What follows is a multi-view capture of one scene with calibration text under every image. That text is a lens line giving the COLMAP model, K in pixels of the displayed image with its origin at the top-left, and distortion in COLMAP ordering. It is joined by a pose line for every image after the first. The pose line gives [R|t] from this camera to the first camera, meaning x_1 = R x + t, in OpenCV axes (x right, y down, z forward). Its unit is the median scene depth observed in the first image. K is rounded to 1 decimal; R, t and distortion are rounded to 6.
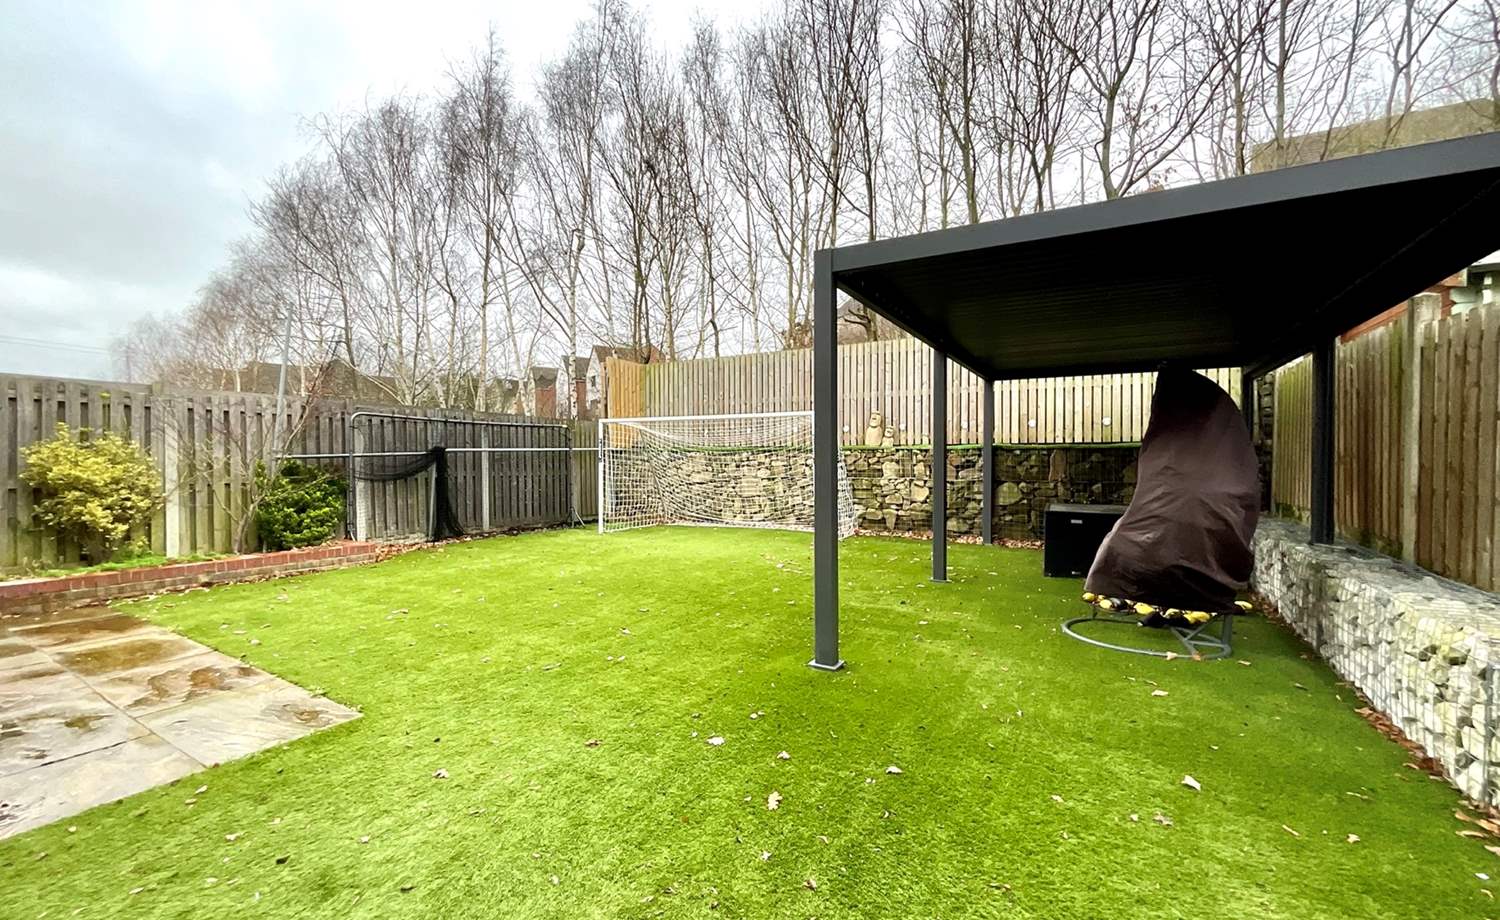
lens RADIAL K [[609.2, 0, 749.1], [0, 609.2, 465.6], [0, 0, 1]] dist [-0.009786, 0.007178]
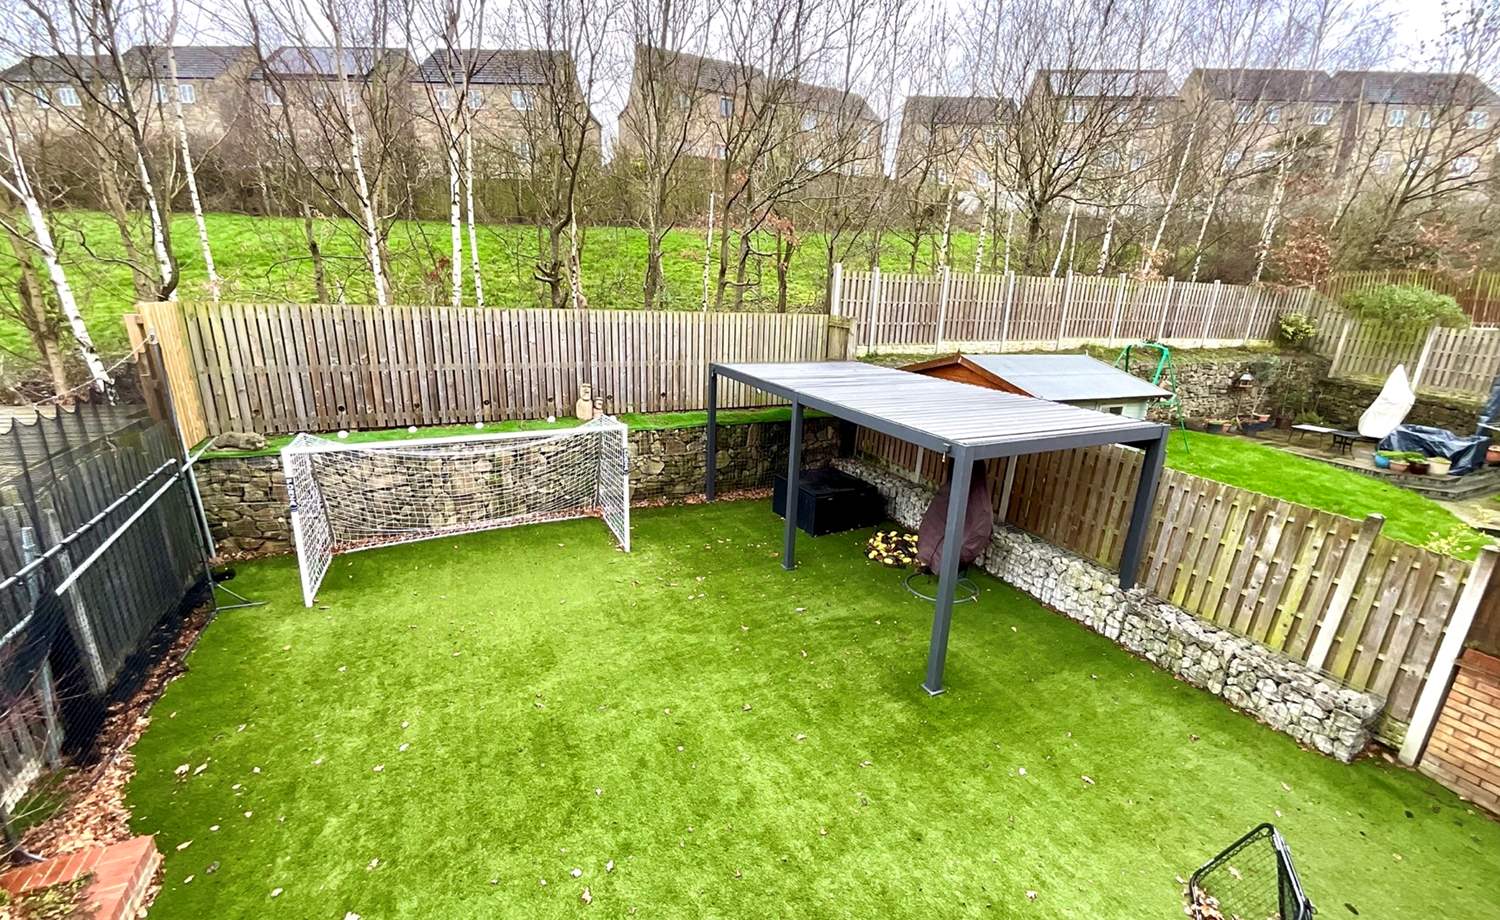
lens RADIAL K [[609.2, 0, 749.1], [0, 609.2, 465.6], [0, 0, 1]] dist [-0.009786, 0.007178]
pose [[0.563526, -0.207641, 0.799577, -0.466648], [-0.027092, 0.962730, 0.269104, -0.236878], [-0.825654, -0.173309, 0.536898, 0.227140]]
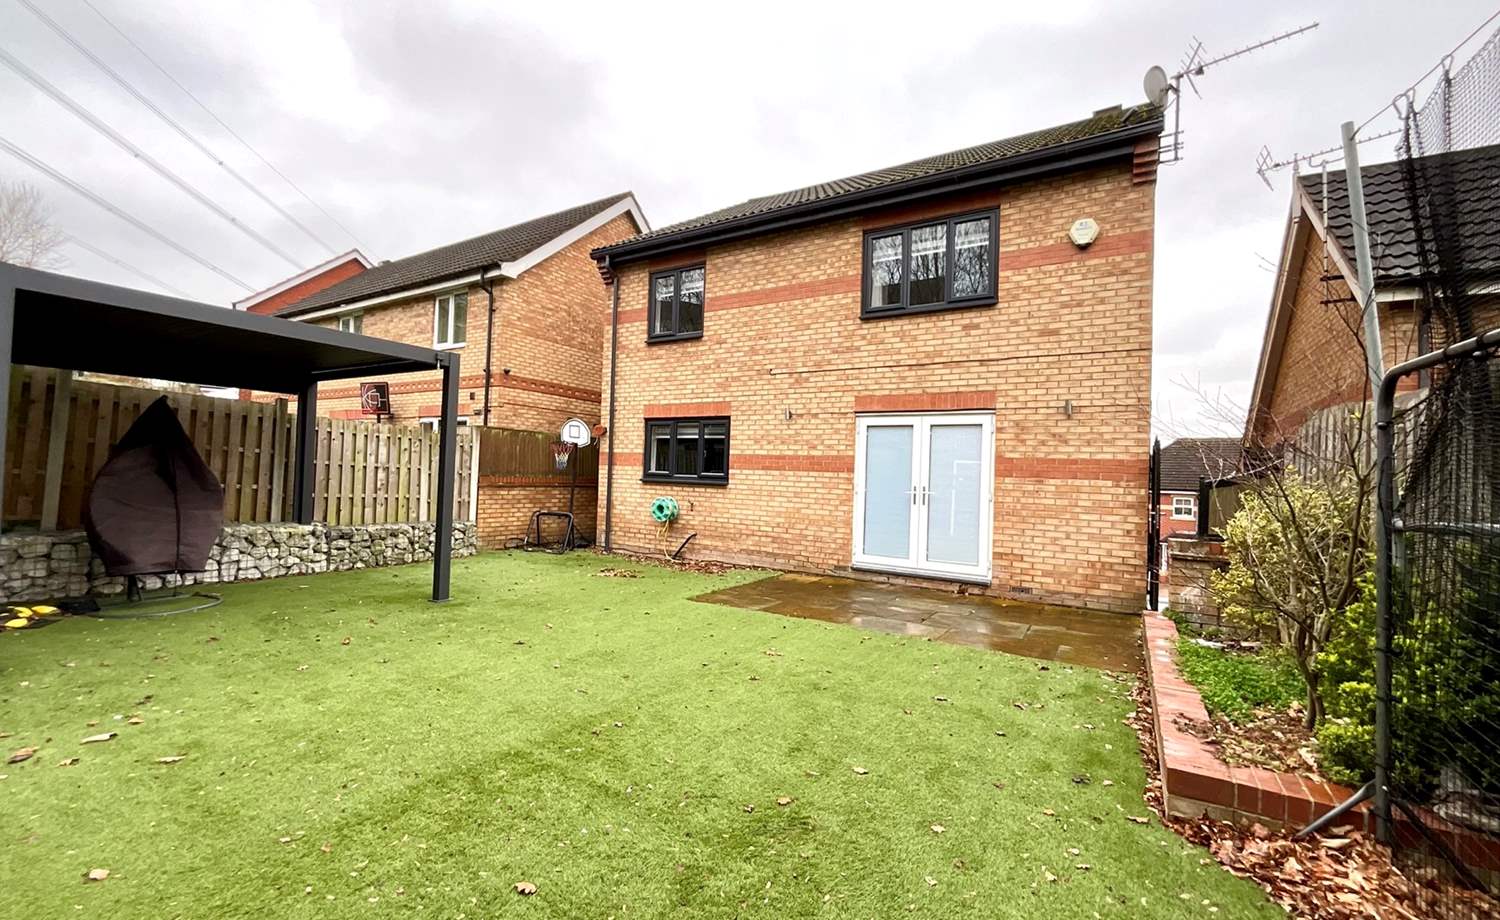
lens RADIAL K [[609.2, 0, 749.1], [0, 609.2, 465.6], [0, 0, 1]] dist [-0.009786, 0.007178]
pose [[-0.999128, -0.030355, 0.028682, -0.259421], [-0.030326, 0.999539, 0.001464, -0.020579], [-0.028713, 0.000593, -0.999588, 0.938936]]
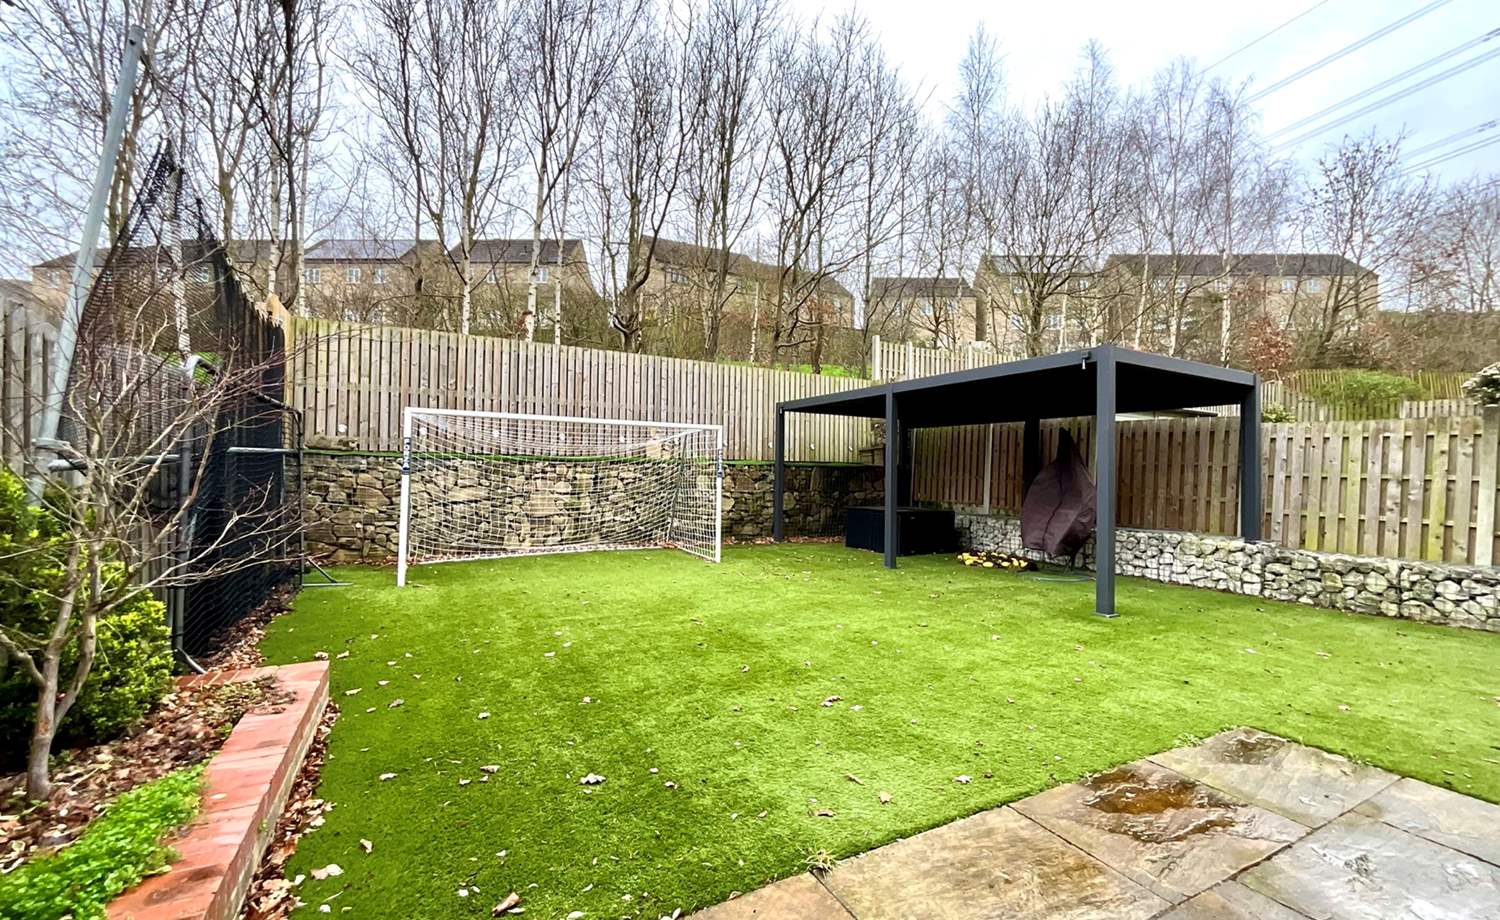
lens RADIAL K [[606.3, 0, 747.4], [0, 606.3, 468.9], [0, 0, 1]] dist [0.002397, -0.005440]
pose [[0.525966, 0.012550, 0.850413, -0.574158], [-0.002341, 0.999909, -0.013308, -0.002529], [-0.850502, 0.005009, 0.525947, 0.344777]]
